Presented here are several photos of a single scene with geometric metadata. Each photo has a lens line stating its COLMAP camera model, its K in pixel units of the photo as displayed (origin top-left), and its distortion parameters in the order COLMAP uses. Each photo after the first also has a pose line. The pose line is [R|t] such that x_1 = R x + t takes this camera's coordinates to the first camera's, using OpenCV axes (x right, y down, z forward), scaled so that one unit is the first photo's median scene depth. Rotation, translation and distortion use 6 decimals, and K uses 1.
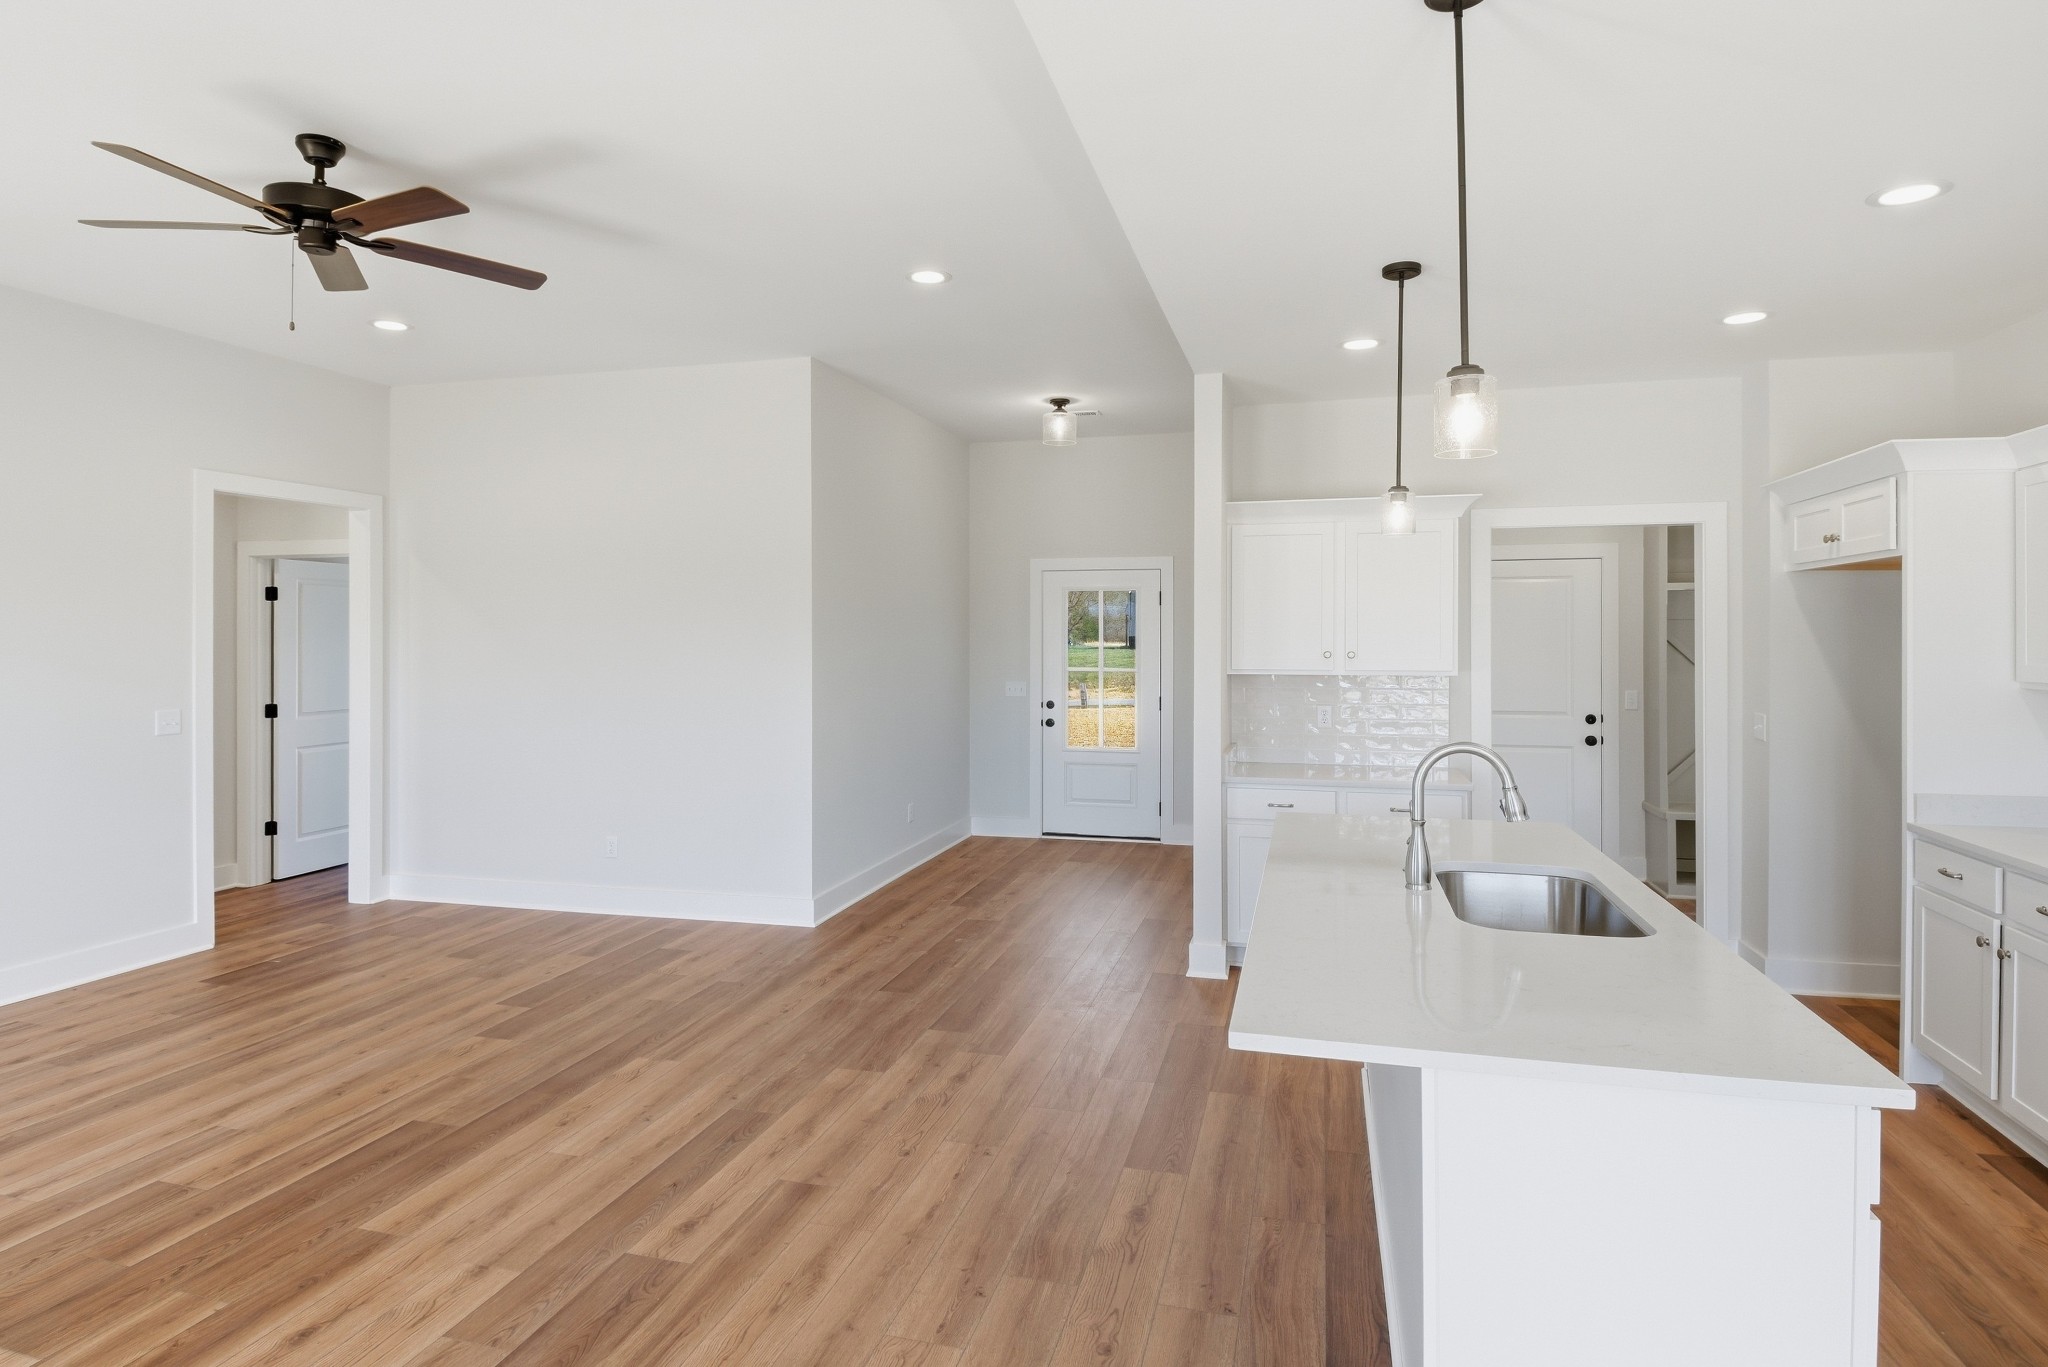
lens RADIAL K [[1070.4, 0, 1042.0], [0, 1070.4, 648.4], [0, 0, 1]] dist [0.042759, -0.047858]
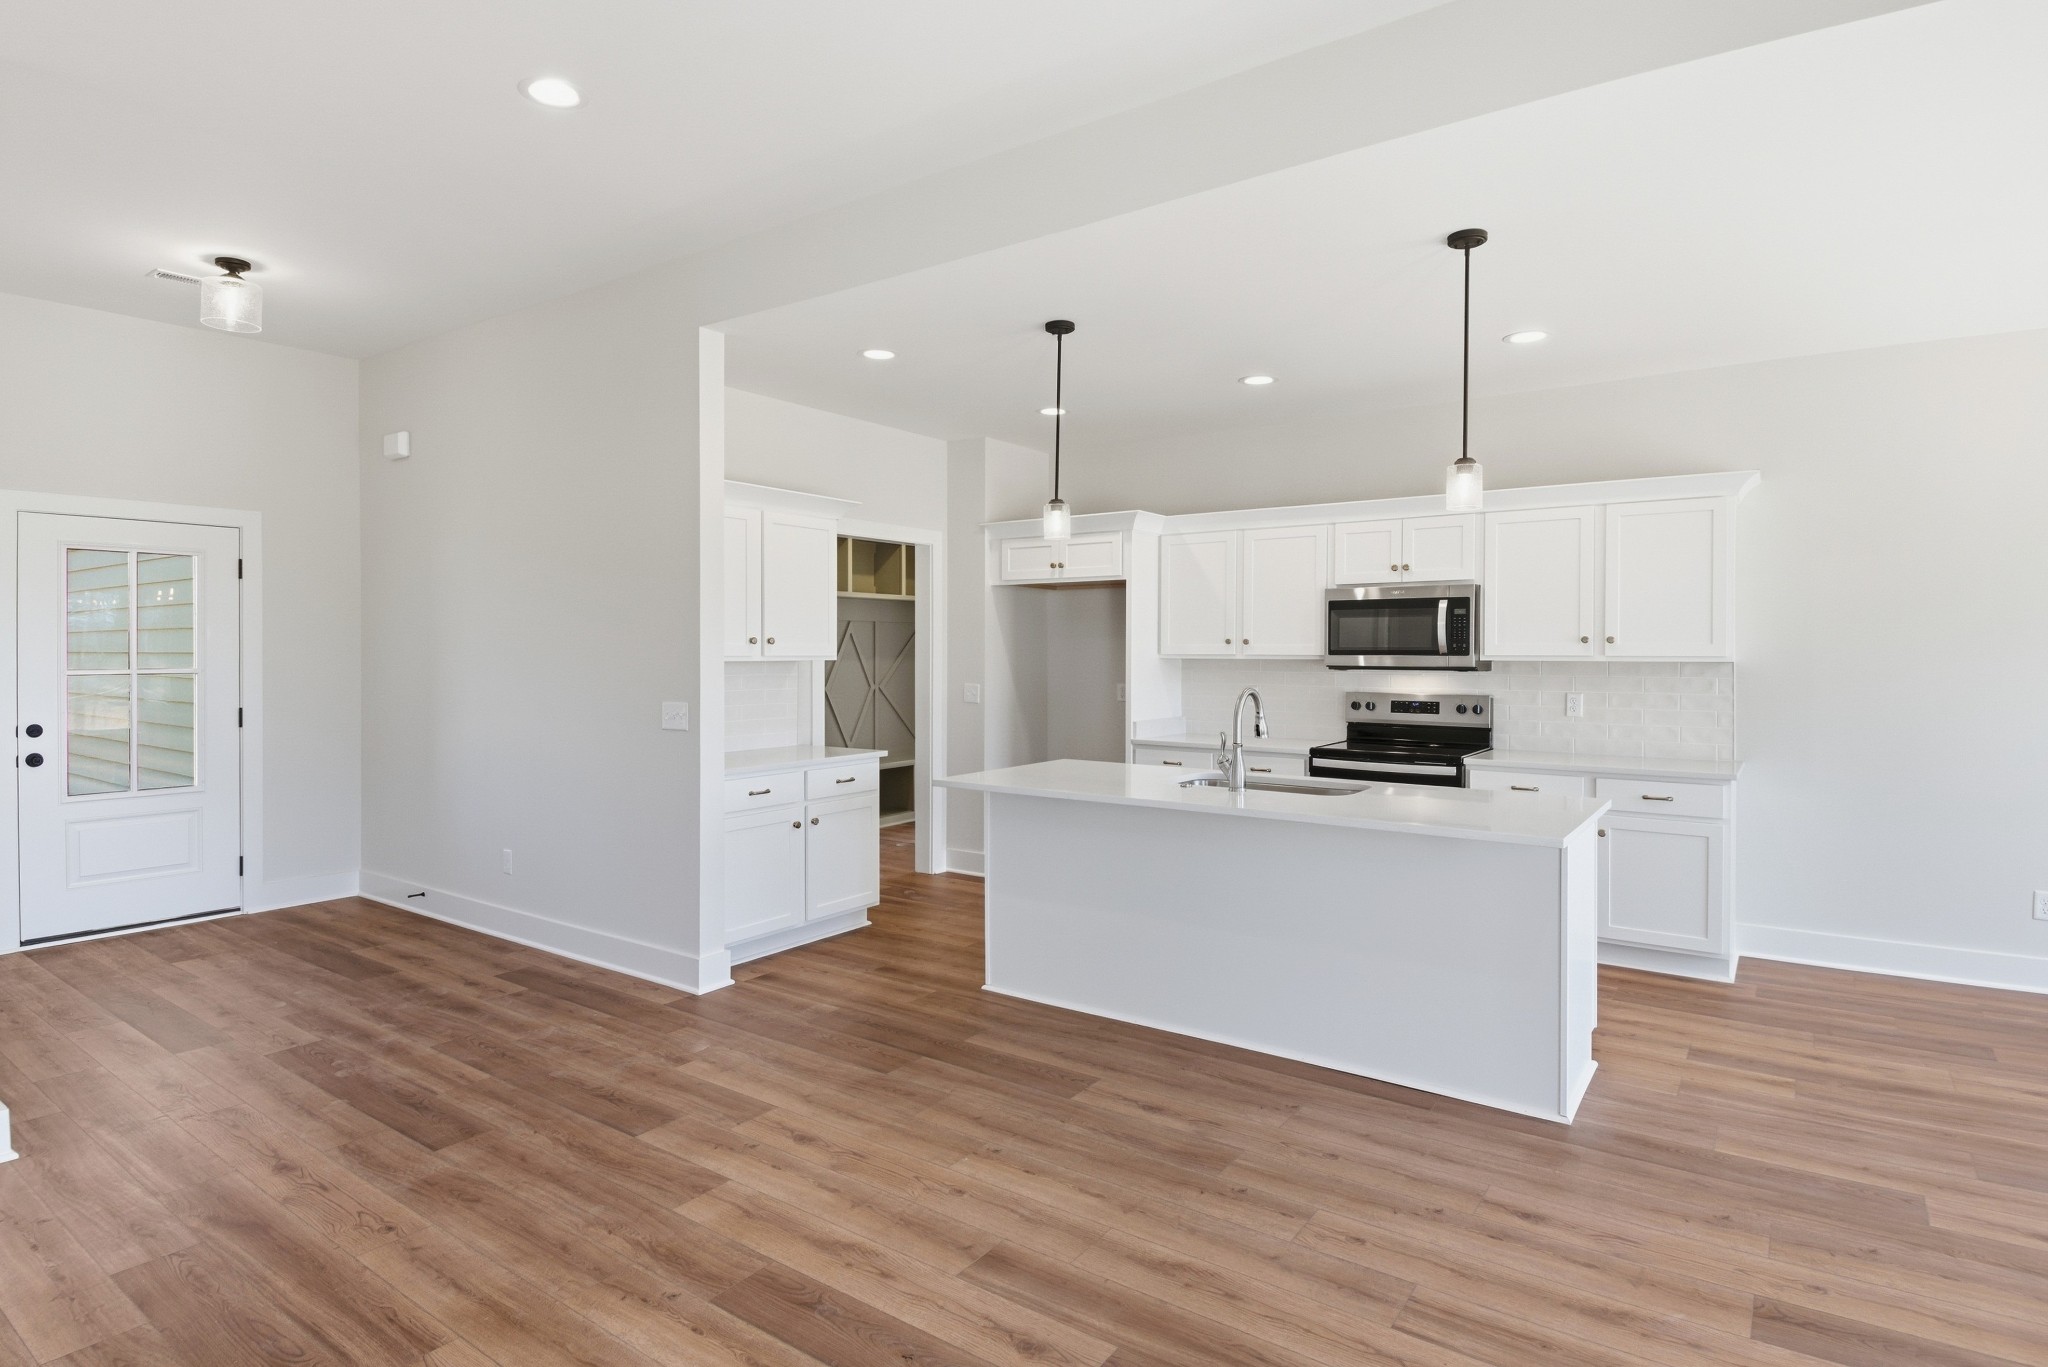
lens RADIAL K [[1070.4, 0, 1042.0], [0, 1070.4, 648.4], [0, 0, 1]] dist [0.042759, -0.047858]
pose [[0.350340, 0.002757, 0.936618, -0.751535], [0.006927, 0.999961, -0.005534, 0.027134], [-0.936597, 0.008427, 0.350308, 0.510837]]
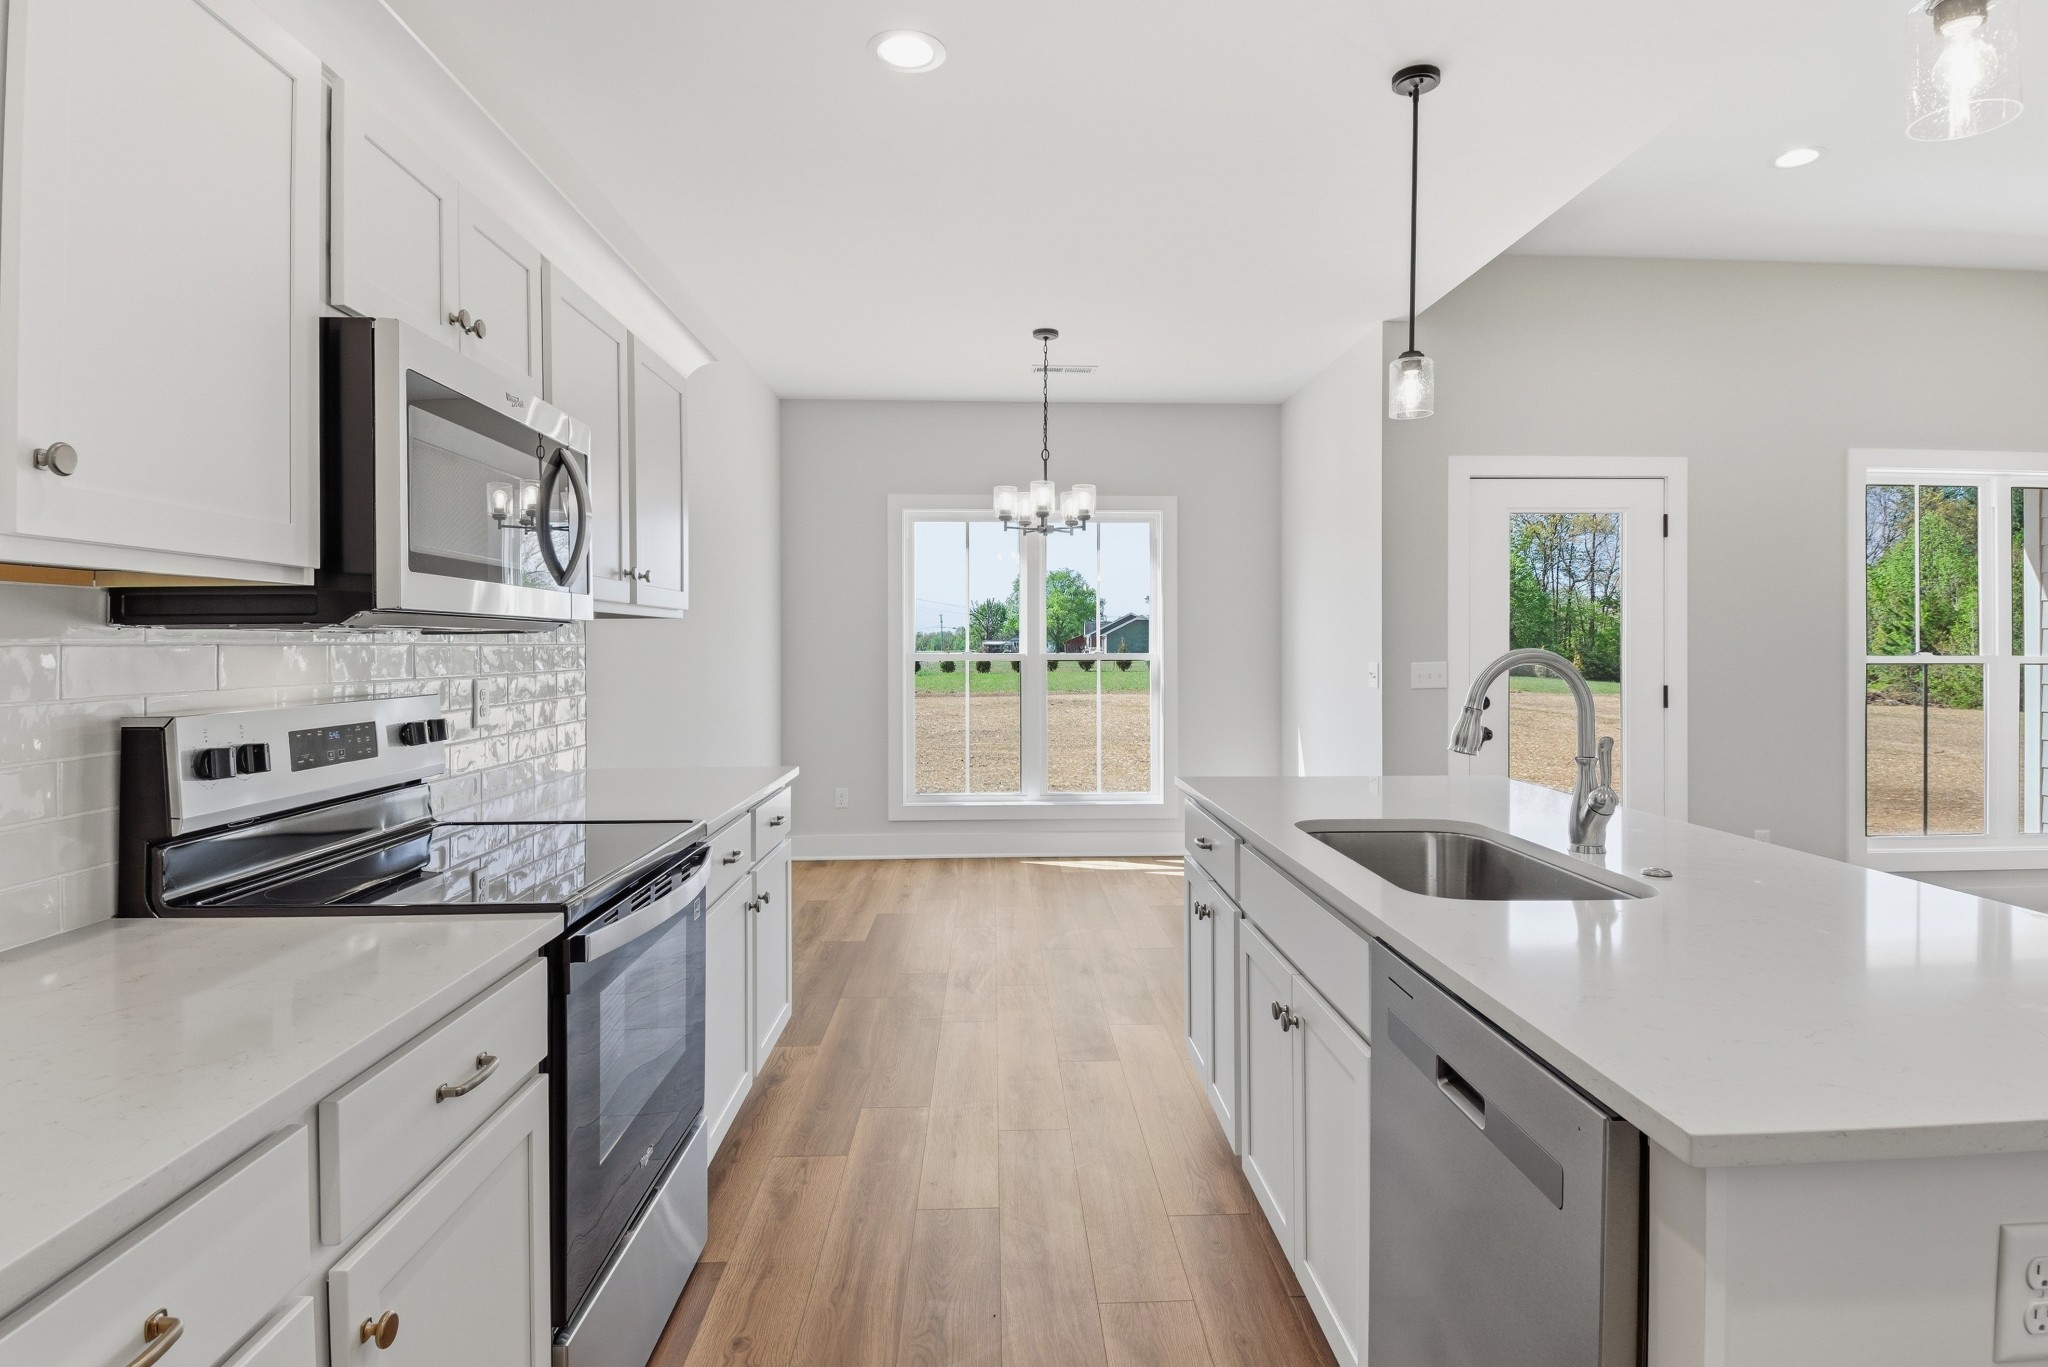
lens RADIAL K [[1070.4, 0, 1042.0], [0, 1070.4, 648.4], [0, 0, 1]] dist [0.042759, -0.047858]
pose [[-0.954868, 0.003444, -0.297010, 0.632816], [-0.000558, 0.999910, 0.013391, 0.053492], [0.297029, 0.012952, -0.954781, 1.093217]]
